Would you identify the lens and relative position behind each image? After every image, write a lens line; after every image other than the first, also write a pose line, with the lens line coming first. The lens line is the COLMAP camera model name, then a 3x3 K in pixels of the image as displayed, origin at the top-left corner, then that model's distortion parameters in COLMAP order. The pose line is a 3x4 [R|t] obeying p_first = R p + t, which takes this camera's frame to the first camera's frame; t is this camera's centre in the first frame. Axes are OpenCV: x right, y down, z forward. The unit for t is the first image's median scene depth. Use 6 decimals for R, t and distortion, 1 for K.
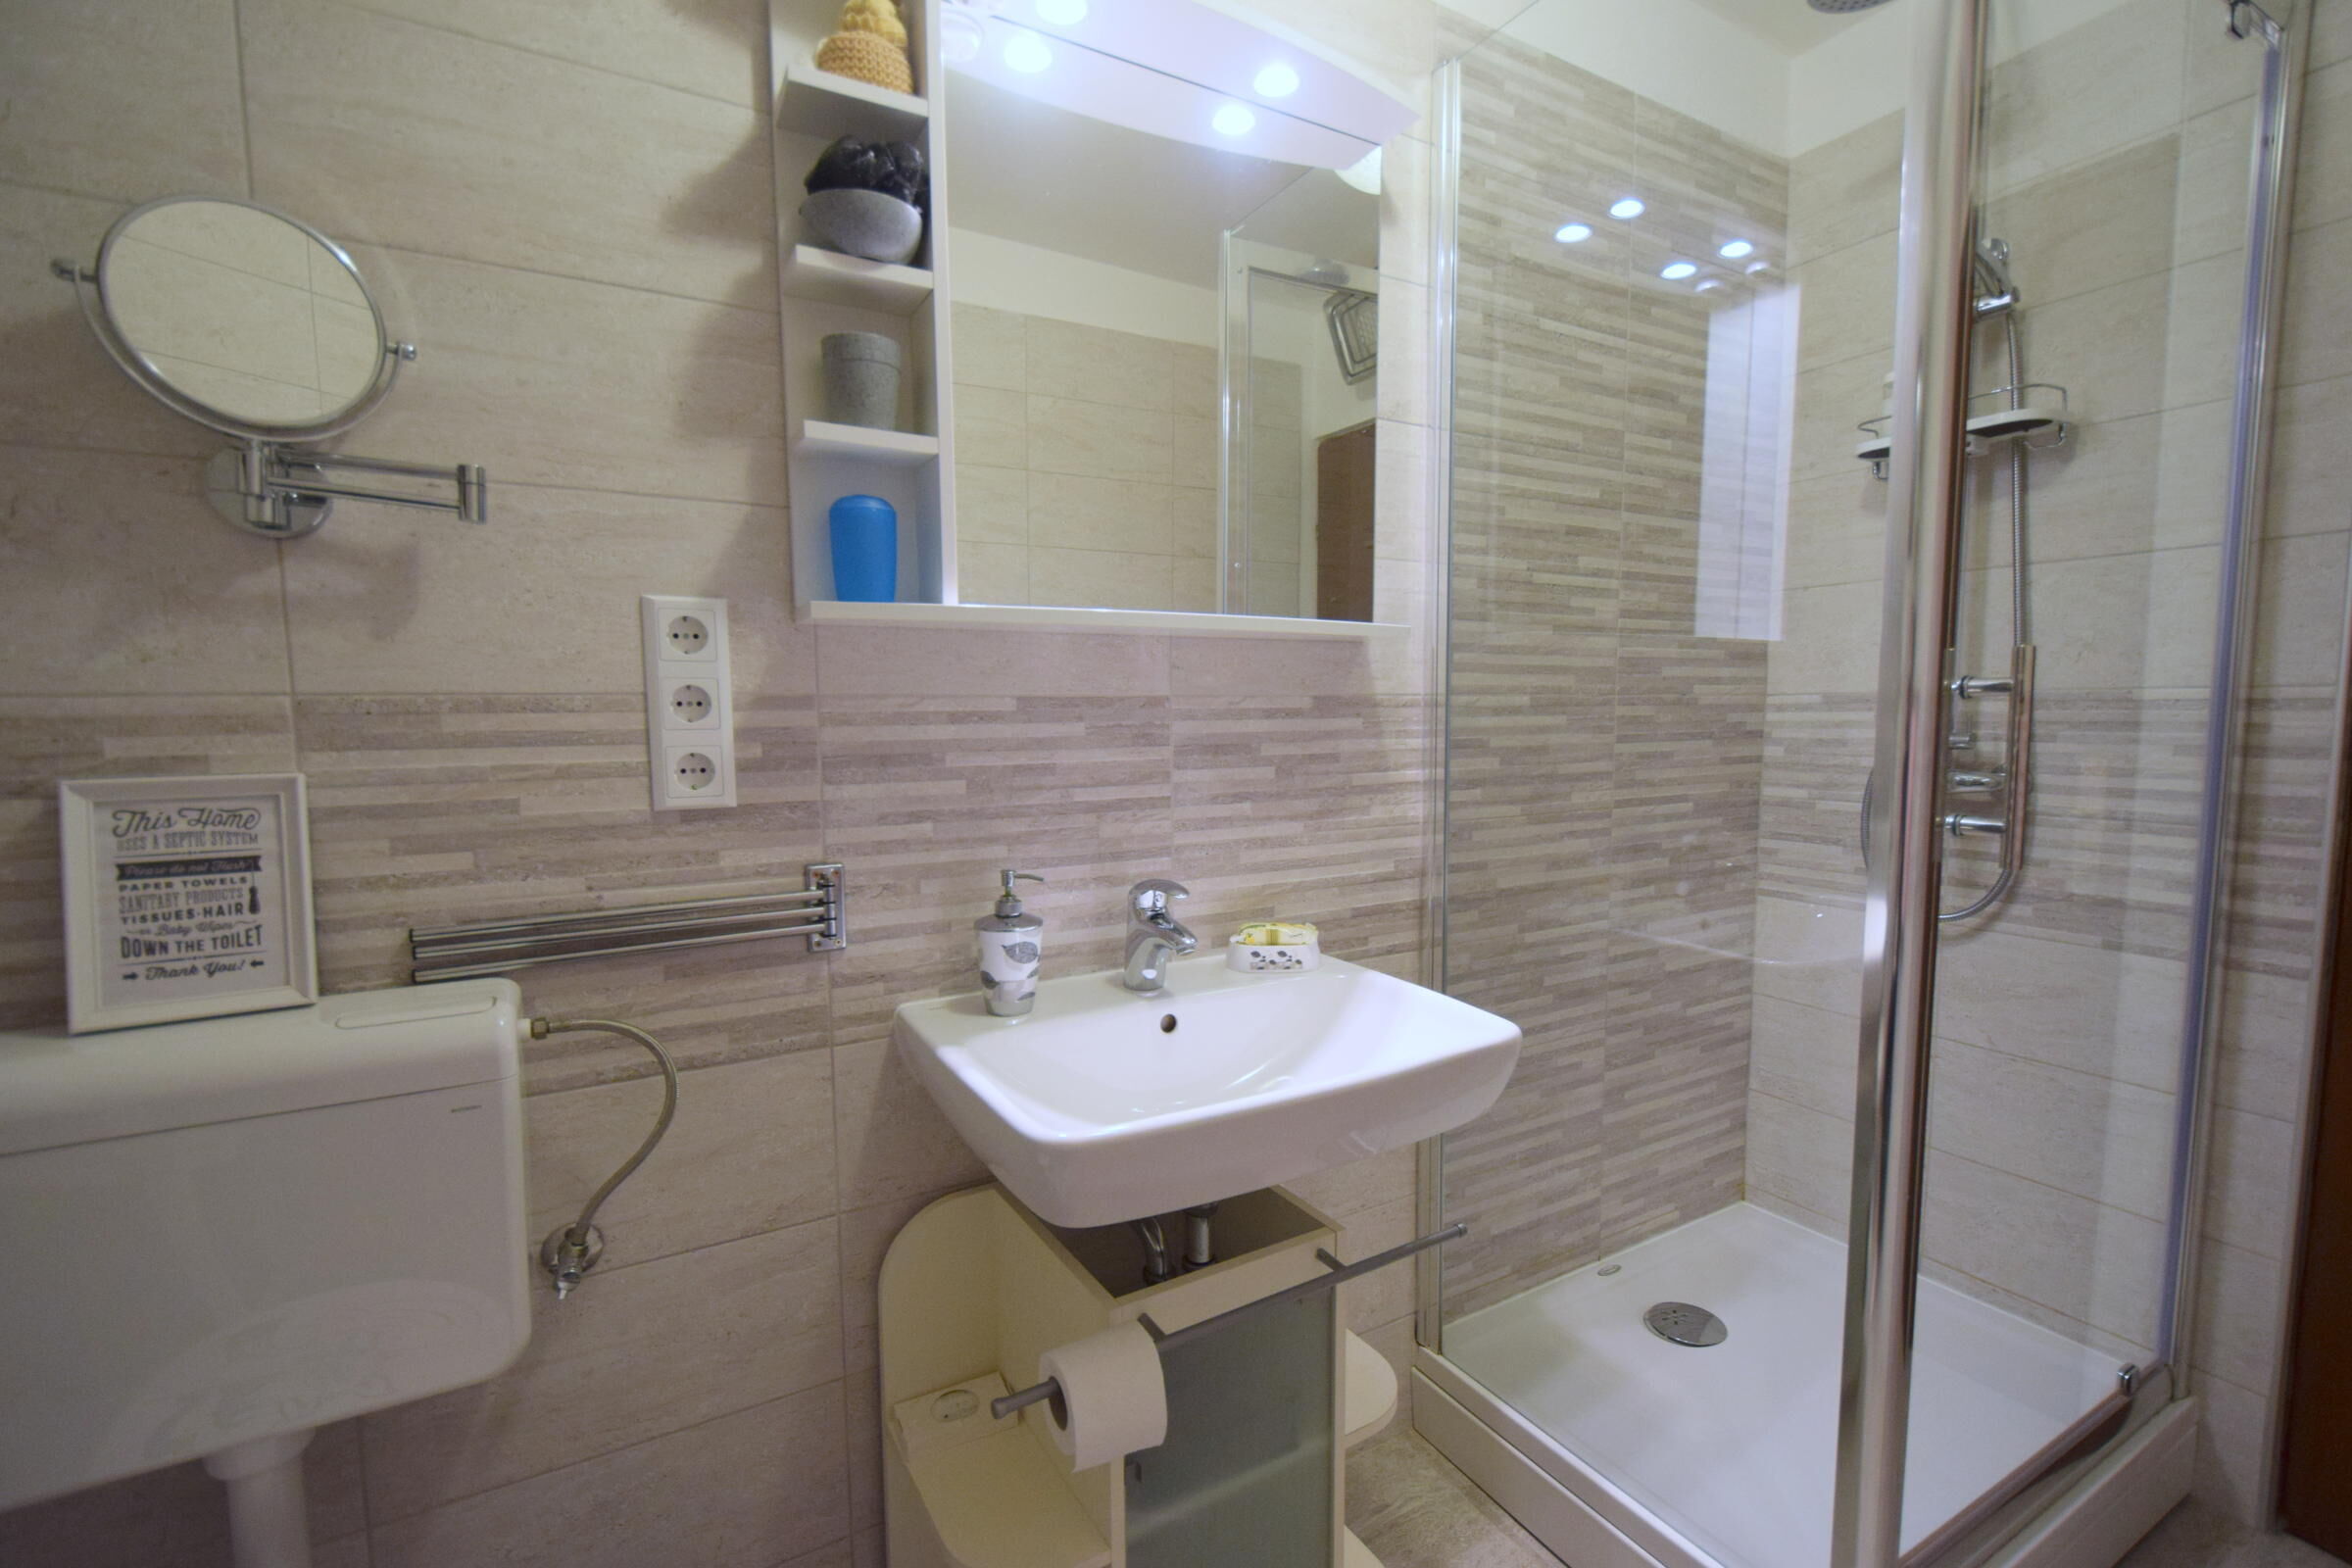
lens RADIAL K [[1029.4, 0, 1173.9], [0, 1029.4, 780.8], [0, 0, 1]] dist [0.000780, -0.002872]
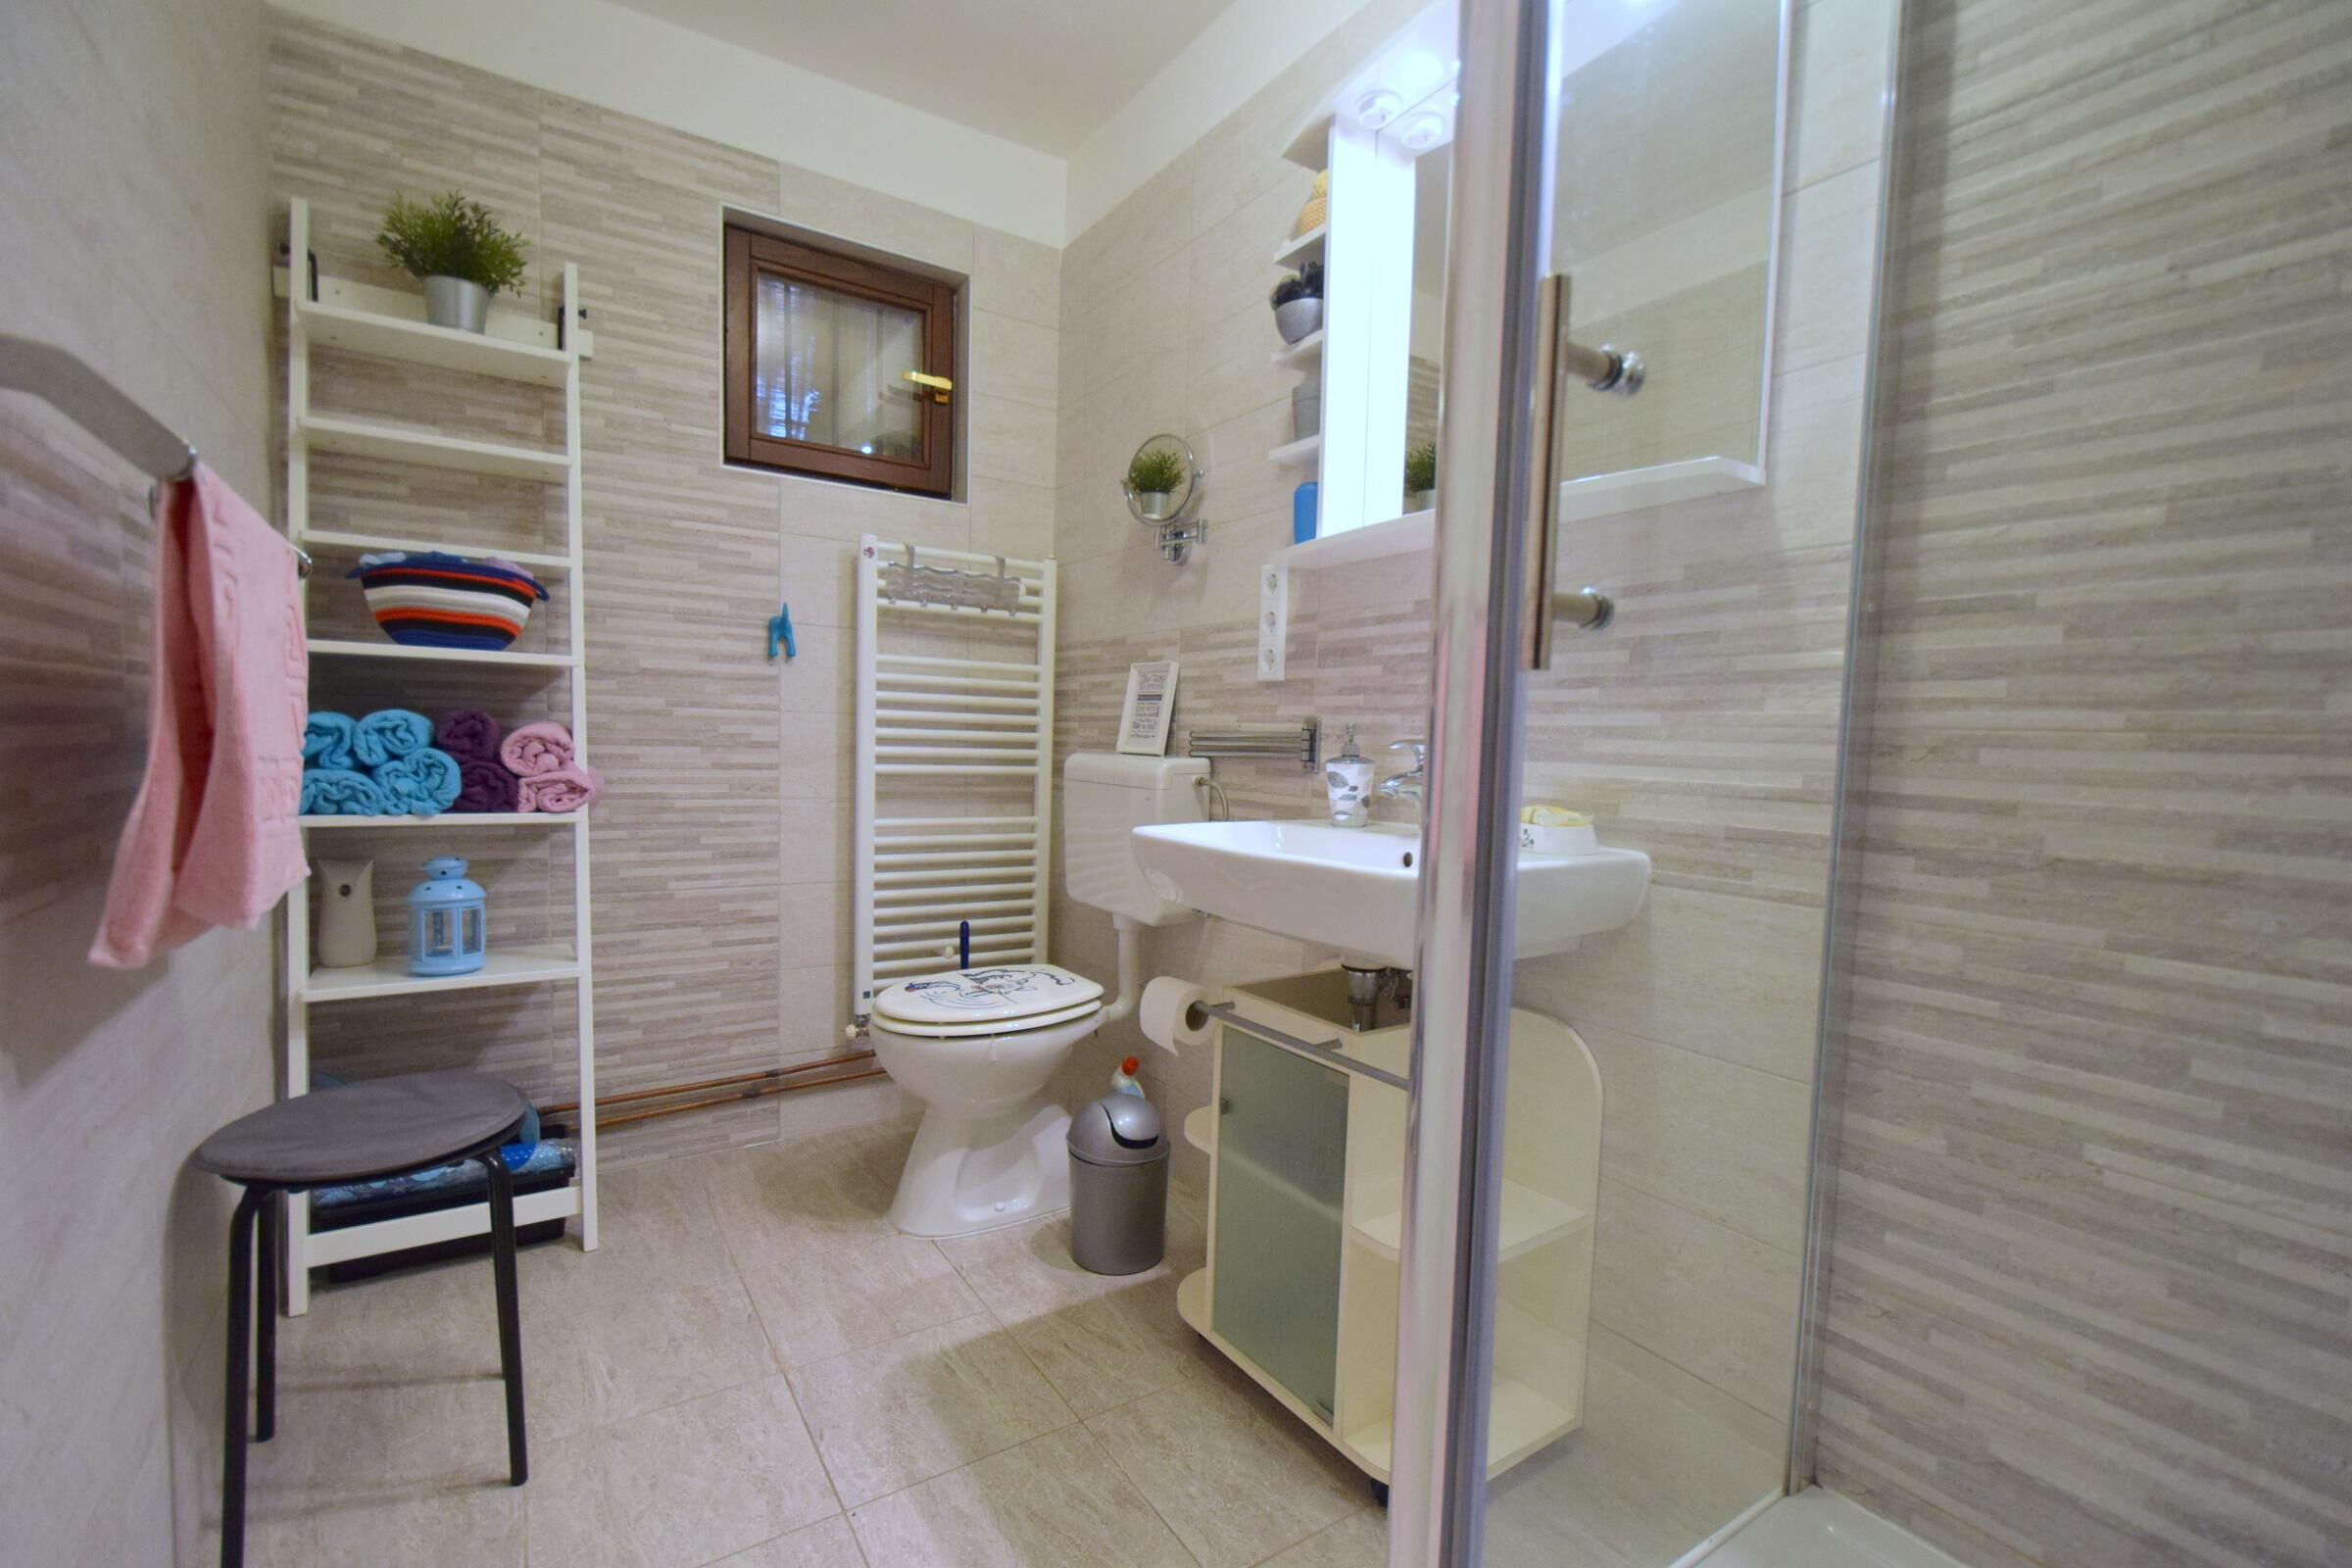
lens RADIAL K [[1029.4, 0, 1174.8], [0, 1029.4, 796.0], [0, 0, 1]] dist [0.000780, -0.002872]
pose [[0.058471, 0.068344, -0.995947, 1.164067], [-0.098338, 0.993196, 0.062381, 0.114762], [0.993434, 0.094292, 0.064794, 0.647576]]
